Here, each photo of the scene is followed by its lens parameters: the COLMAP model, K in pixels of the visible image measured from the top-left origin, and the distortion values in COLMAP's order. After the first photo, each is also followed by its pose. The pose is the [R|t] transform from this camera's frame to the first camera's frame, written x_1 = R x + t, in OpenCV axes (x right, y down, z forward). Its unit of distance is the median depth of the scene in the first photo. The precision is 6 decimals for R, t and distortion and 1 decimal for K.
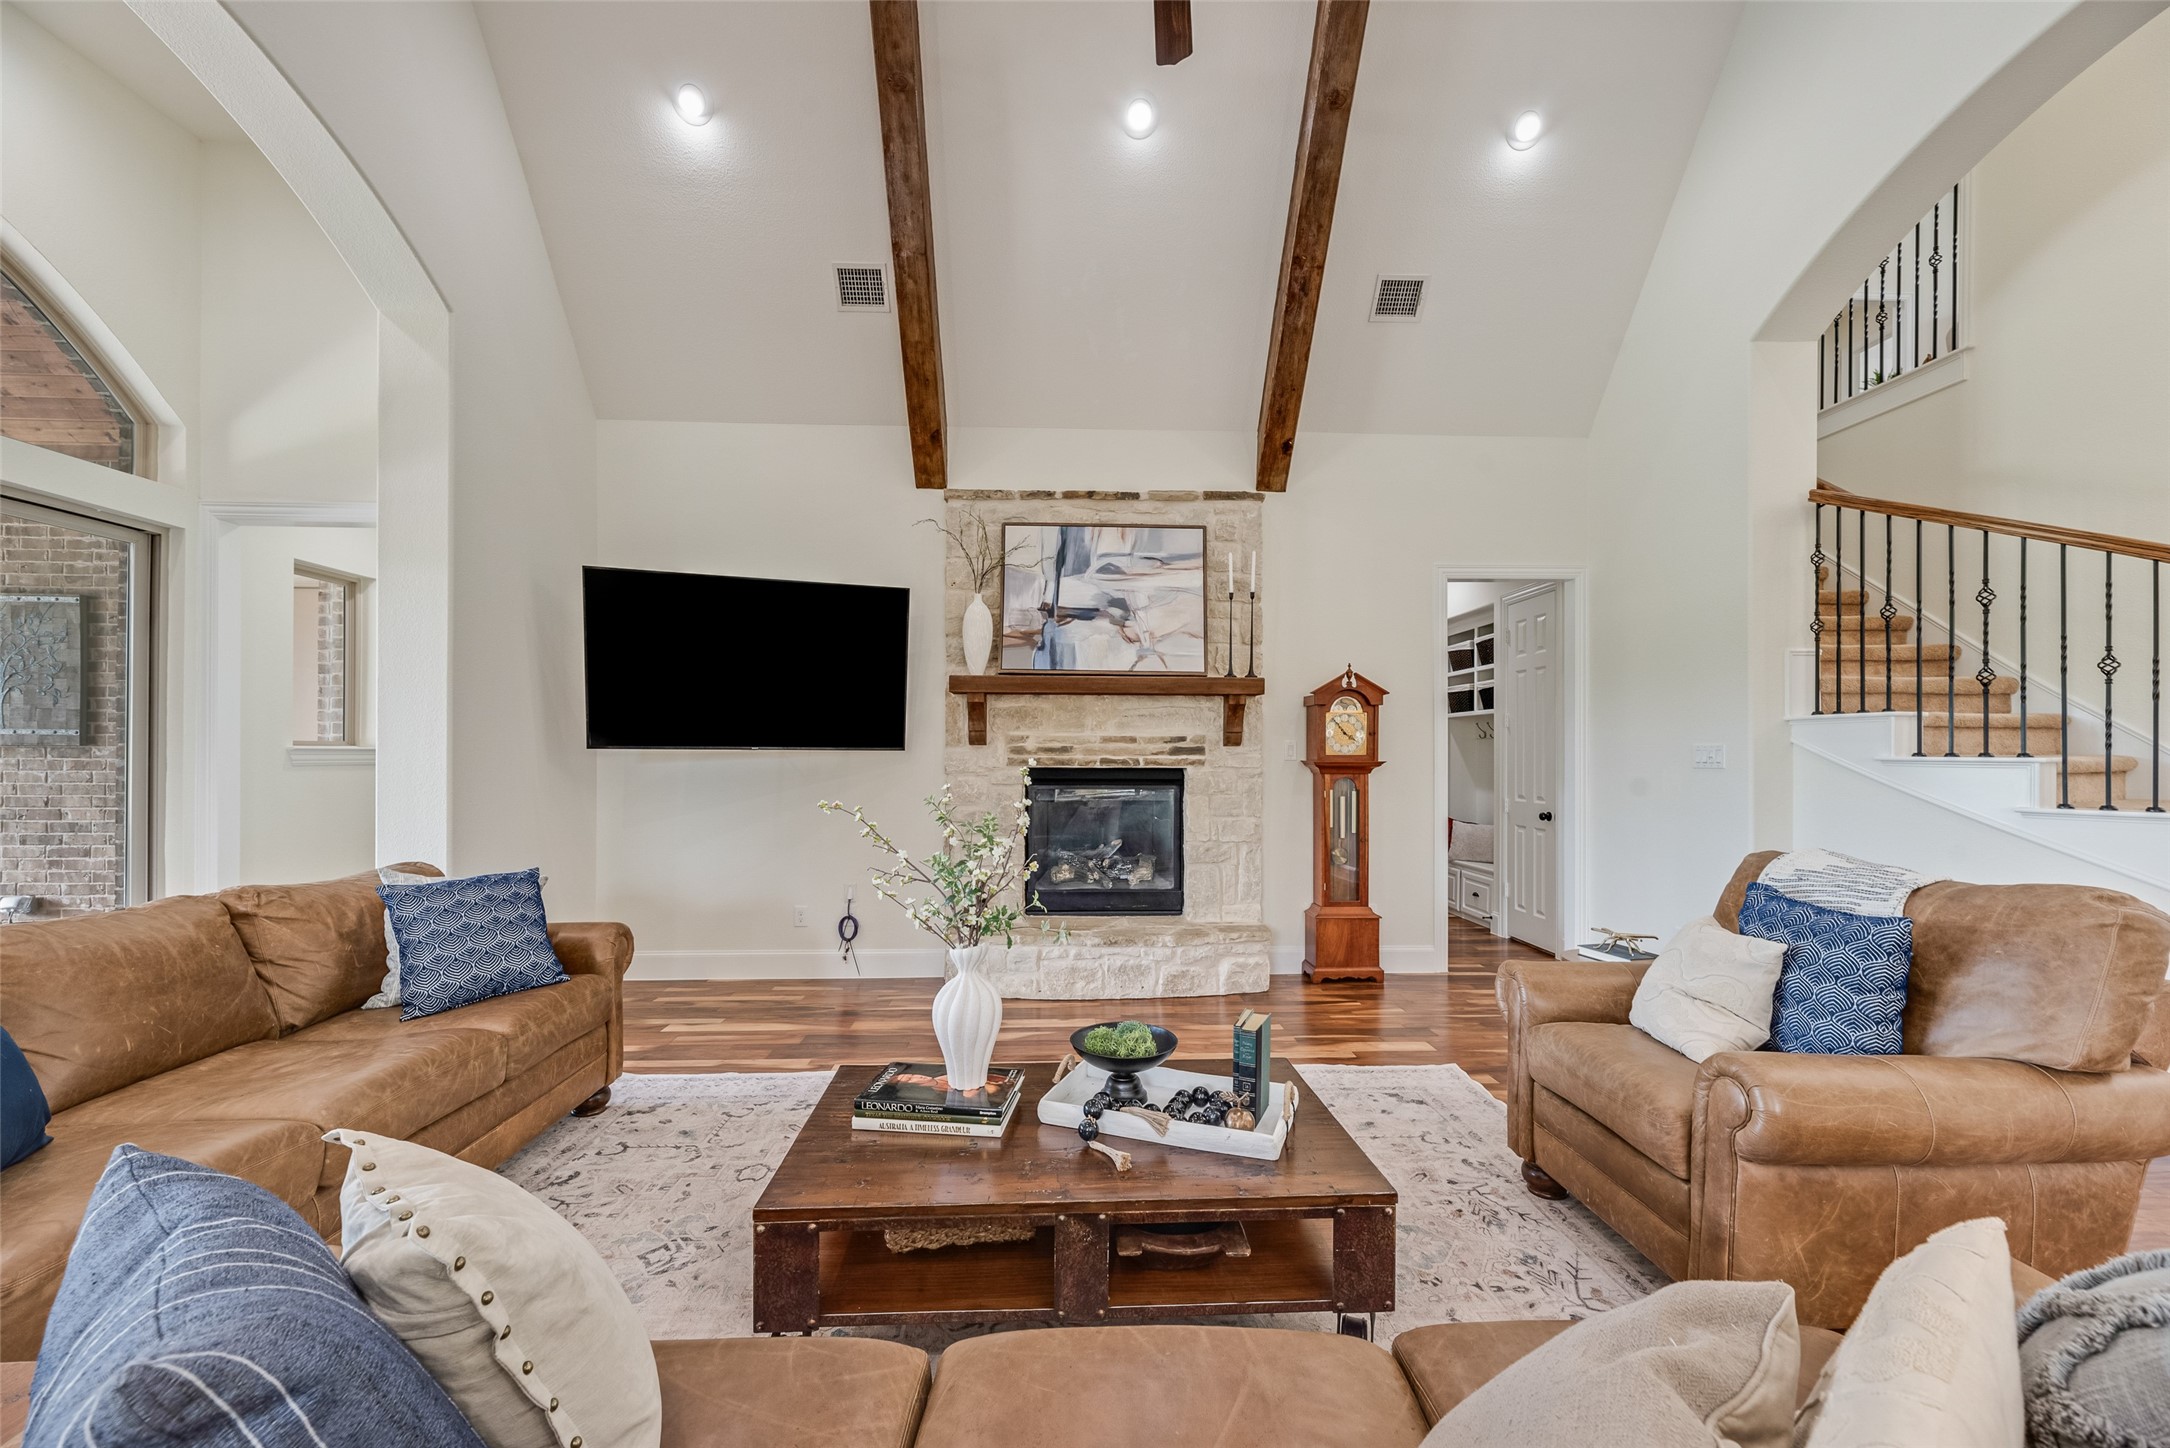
lens RADIAL K [[870.6, 0, 1083.4], [0, 870.6, 751.3], [0, 0, 1]] dist [0.001019, 0.000652]
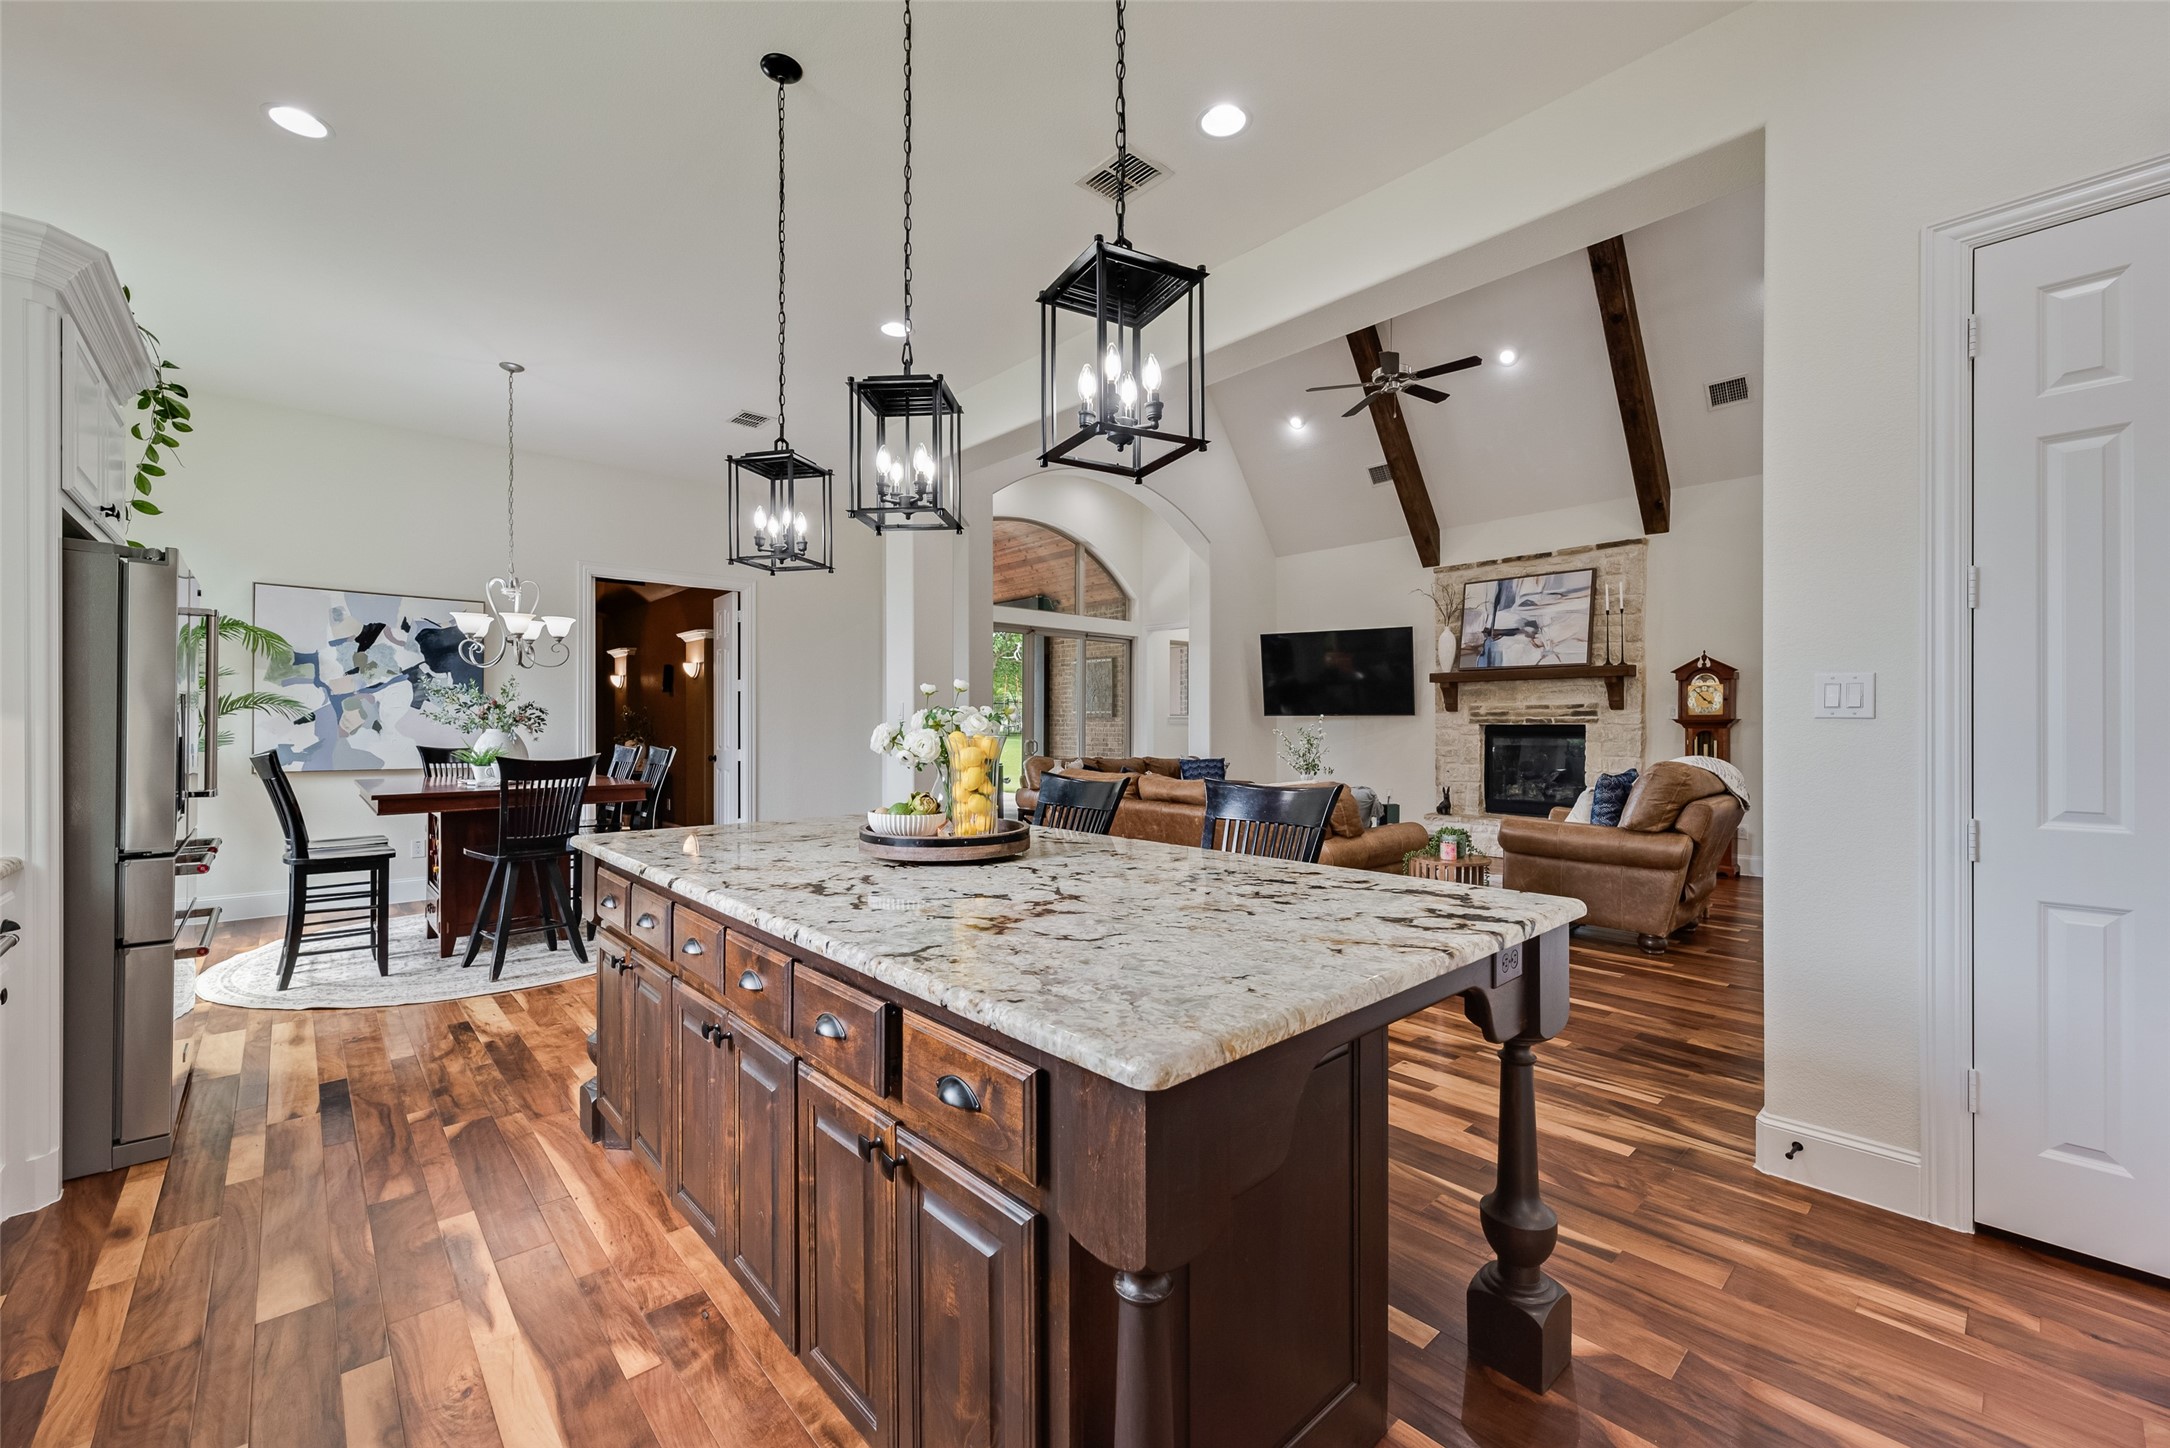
lens RADIAL K [[870.6, 0, 1086.3], [0, 870.6, 724.7], [0, 0, 1]] dist [0.001019, 0.000652]
pose [[0.642027, -0.003318, -0.766675, 0.749338], [0.003939, 0.999992, -0.001030, 0.018010], [0.766672, -0.002359, 0.642035, -0.687992]]
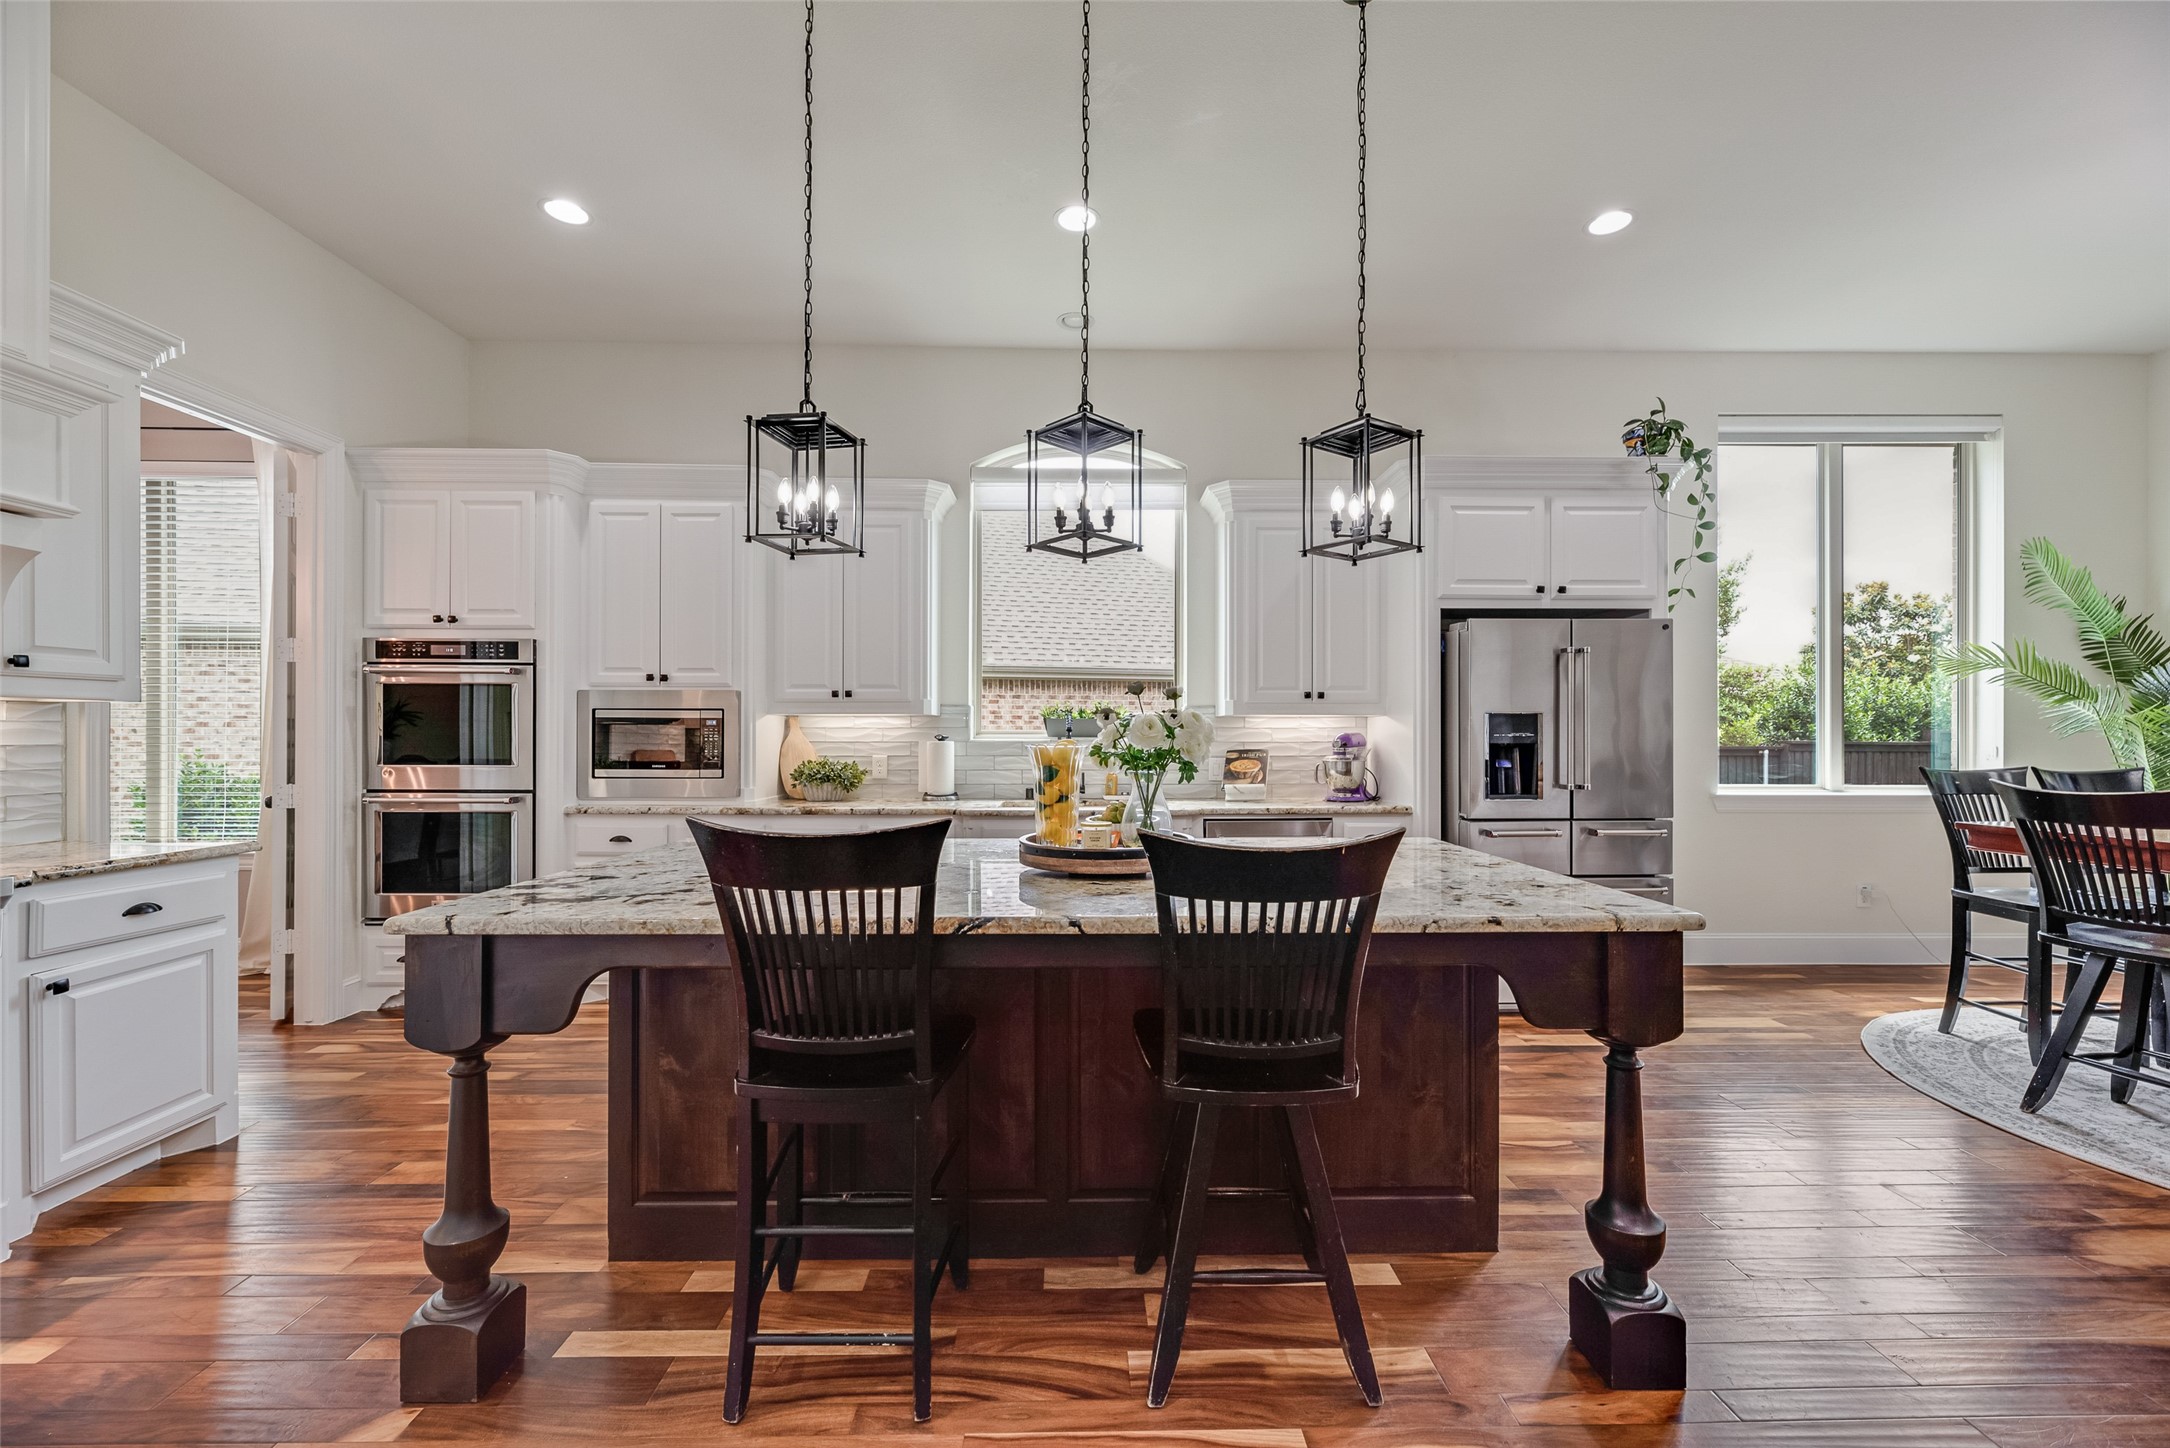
lens RADIAL K [[870.6, 0, 1084.6], [0, 870.6, 735.1], [0, 0, 1]] dist [0.001019, 0.000652]
pose [[-0.999550, -0.005477, 0.029507, 0.356316], [-0.005556, 0.999981, -0.002583, 0.019959], [-0.029492, -0.002746, -0.999561, -0.021783]]
